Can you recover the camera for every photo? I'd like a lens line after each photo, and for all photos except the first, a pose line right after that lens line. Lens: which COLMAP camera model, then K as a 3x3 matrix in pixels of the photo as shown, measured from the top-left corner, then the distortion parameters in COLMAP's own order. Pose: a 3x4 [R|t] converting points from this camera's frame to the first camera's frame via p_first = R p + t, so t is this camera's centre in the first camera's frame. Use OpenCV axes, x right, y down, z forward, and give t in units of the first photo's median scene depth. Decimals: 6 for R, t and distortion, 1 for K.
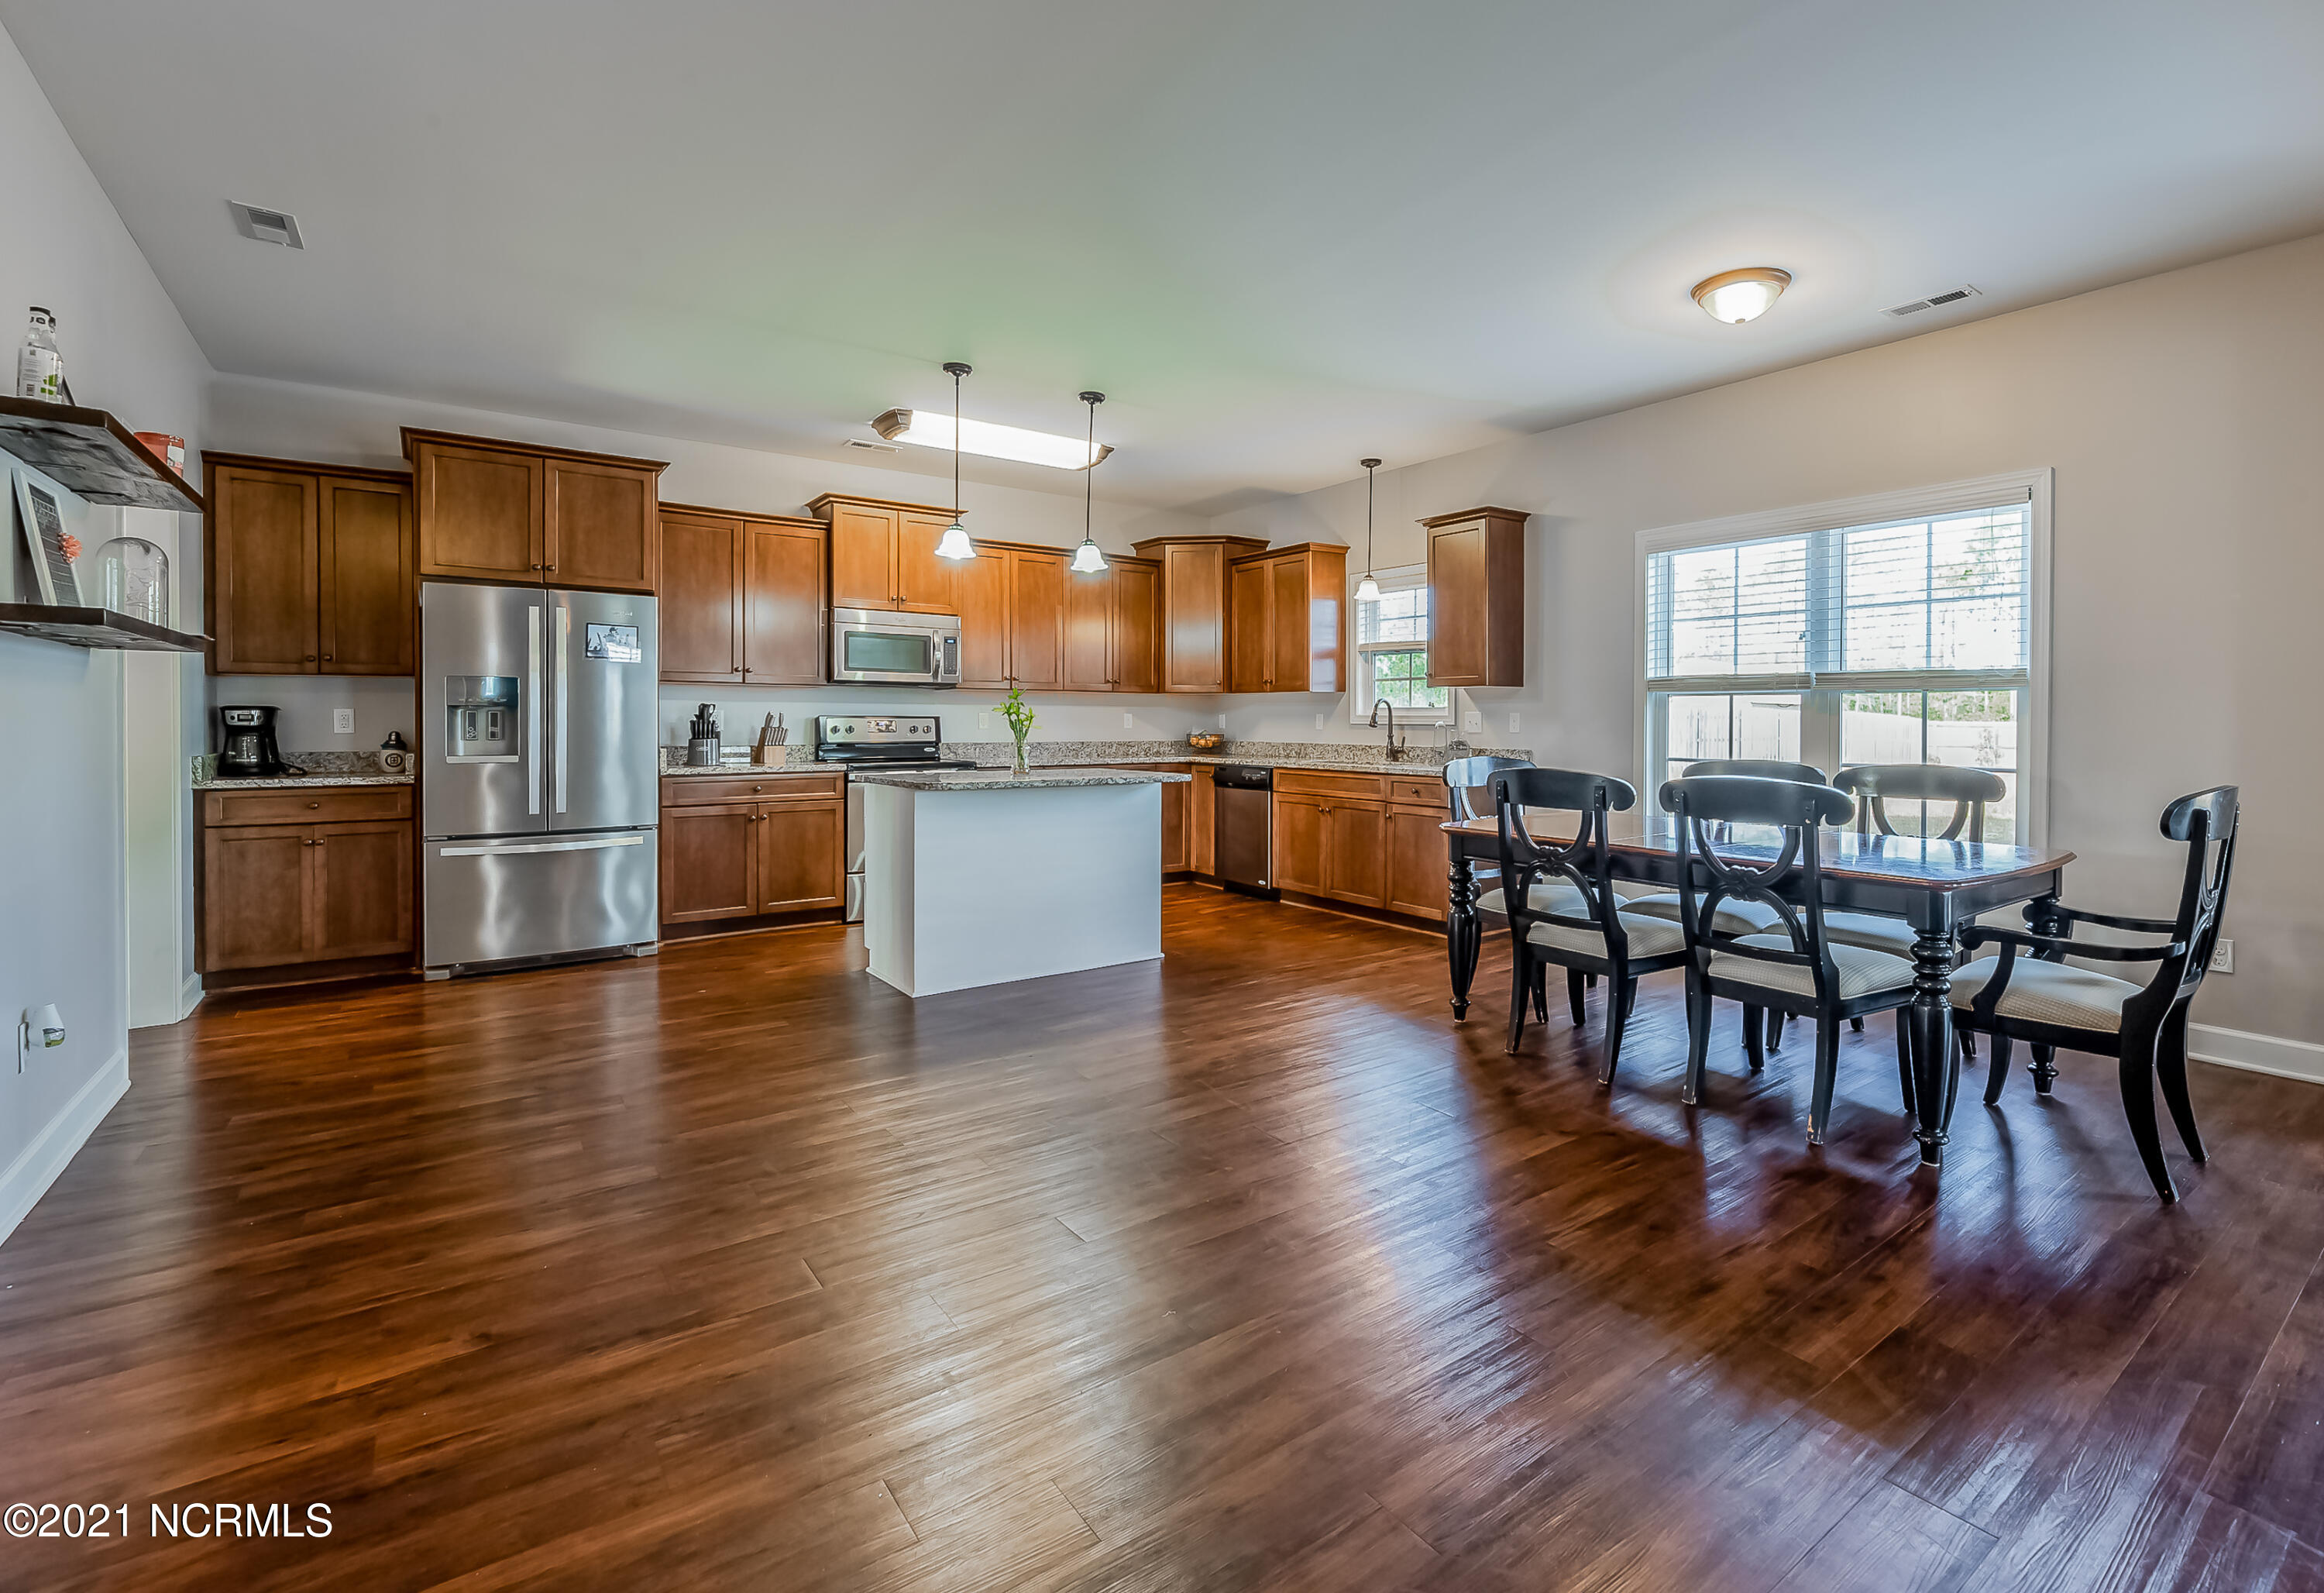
lens RADIAL K [[1083.3, 0, 1164.9], [0, 1083.3, 729.0], [0, 0, 1]] dist [-0.007267, -0.000430]
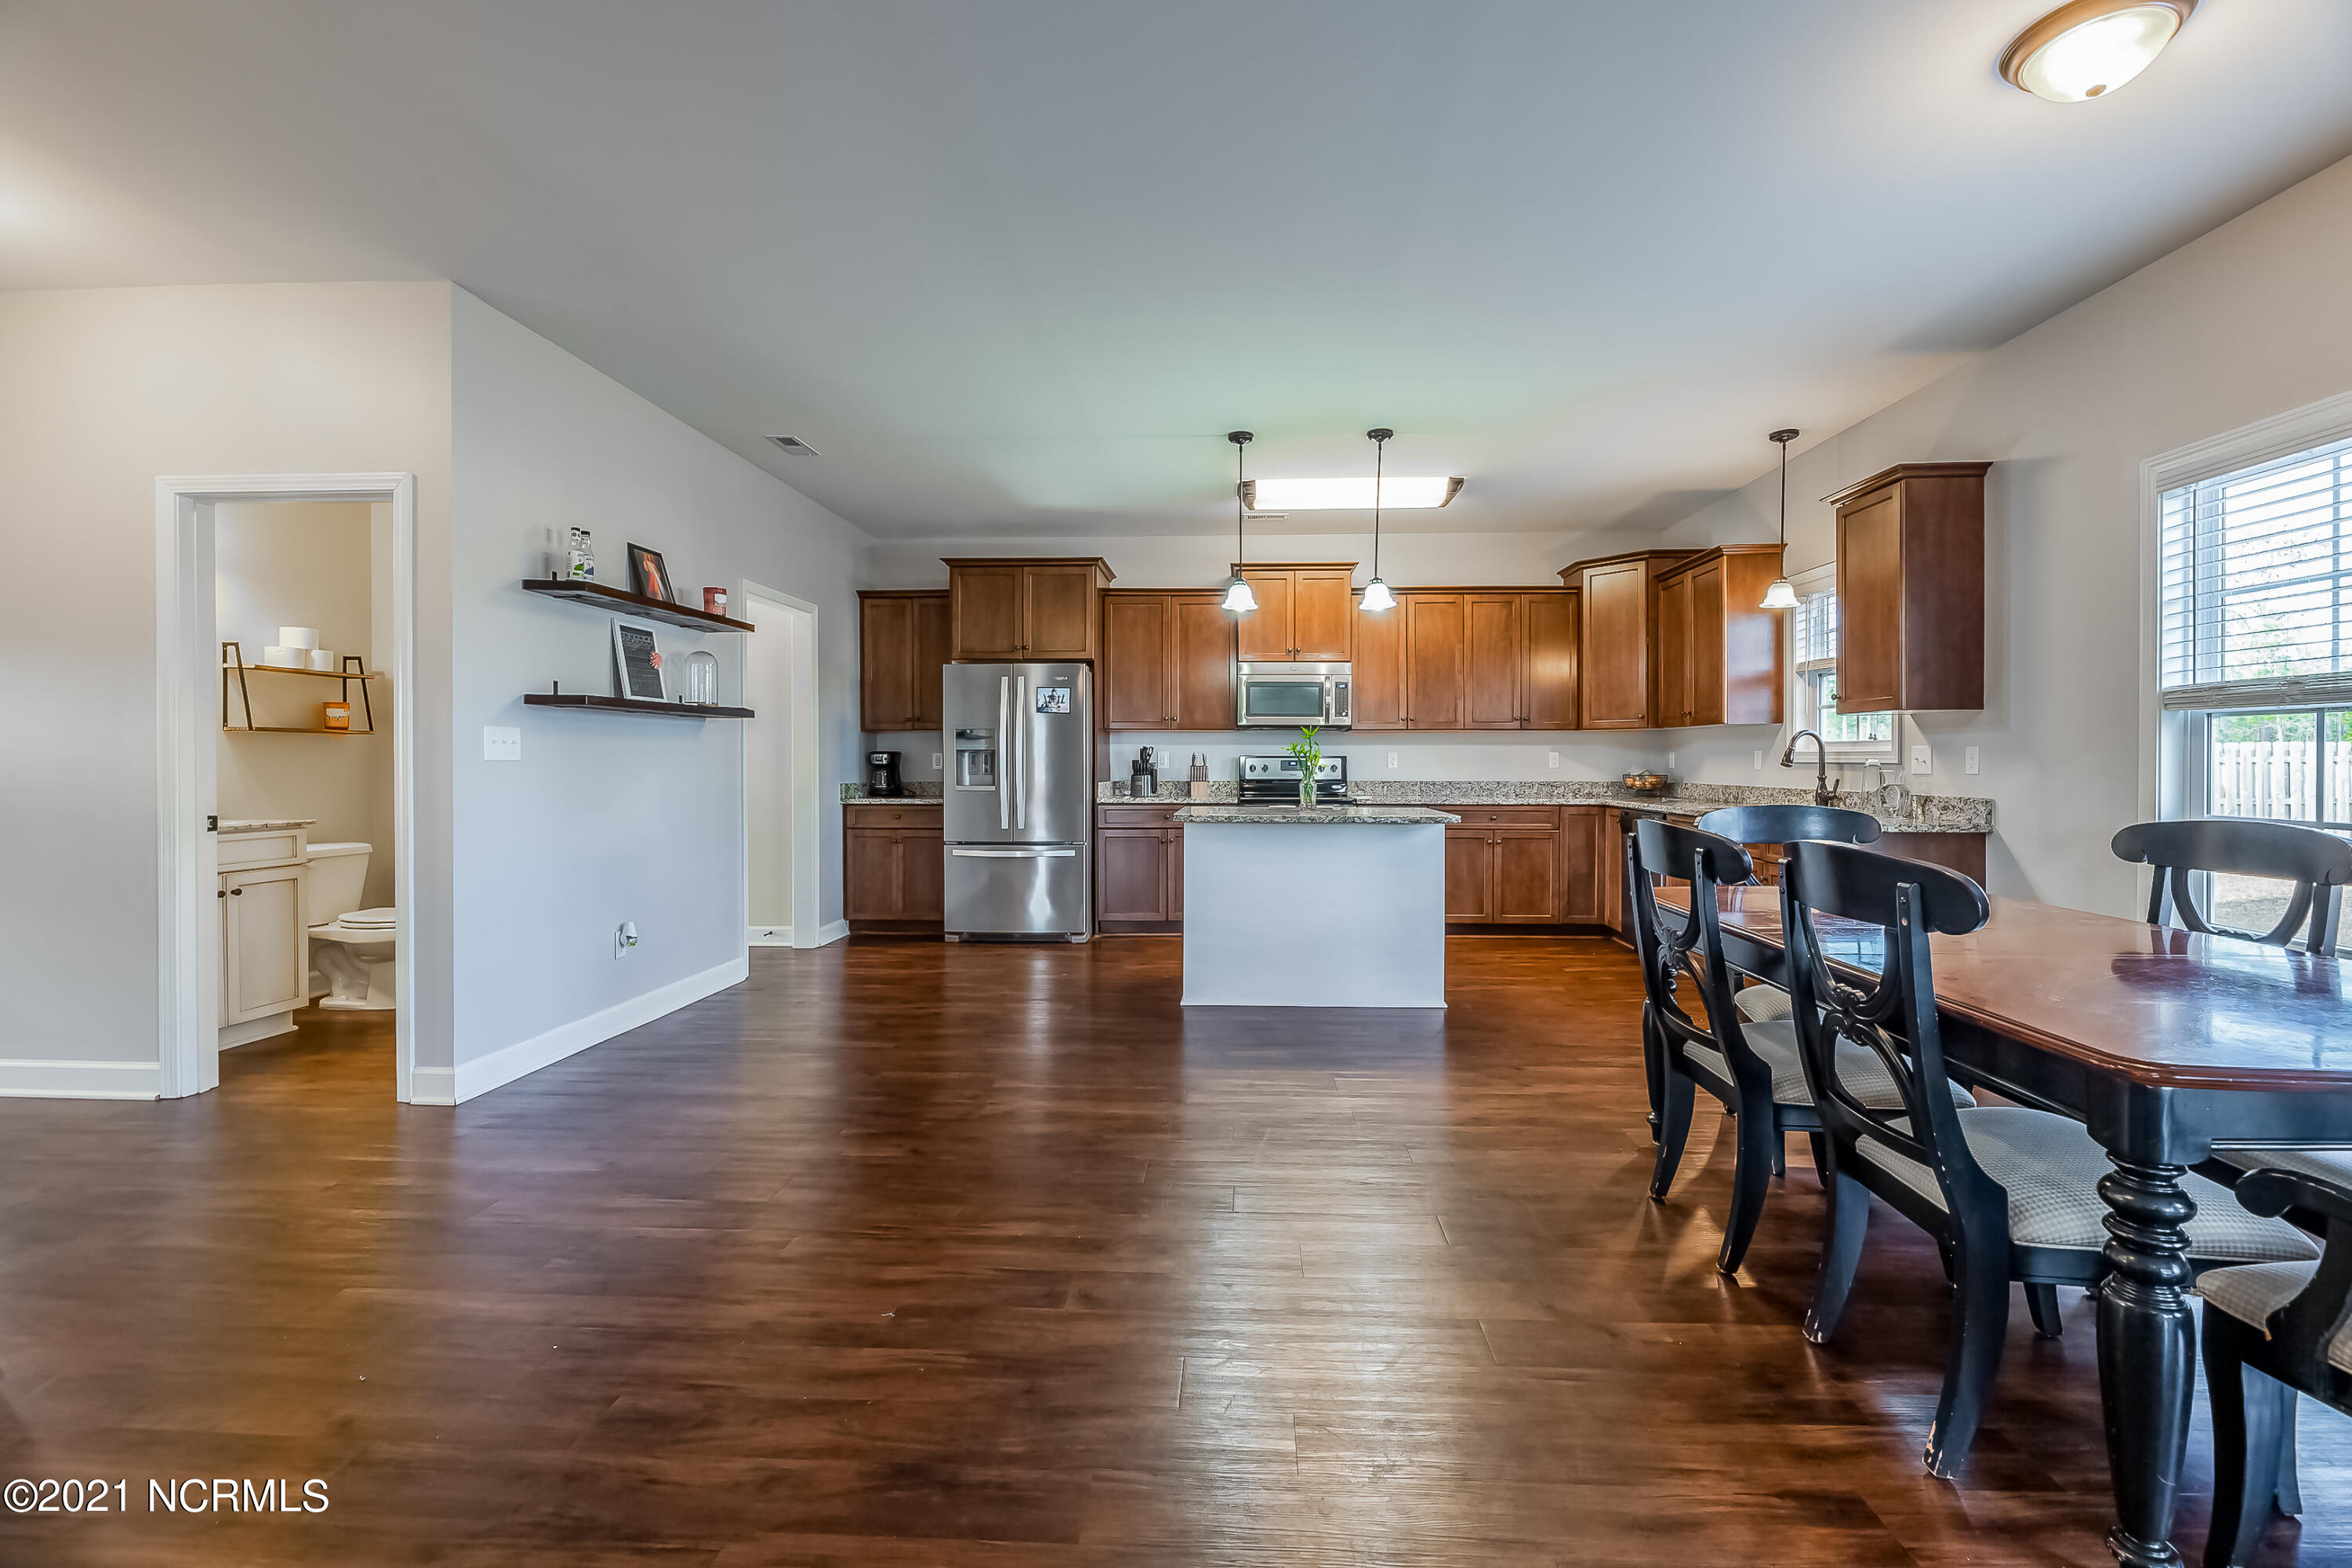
lens RADIAL K [[968.1, 0, 1170.1], [0, 968.1, 771.5], [0, 0, 1]] dist [-0.013929, 0.000103]
pose [[0.766636, 0.004275, -0.642067, 0.329341], [-0.003276, 0.999991, 0.002747, 0.001813], [0.642073, -0.000002, 0.766643, 0.181407]]
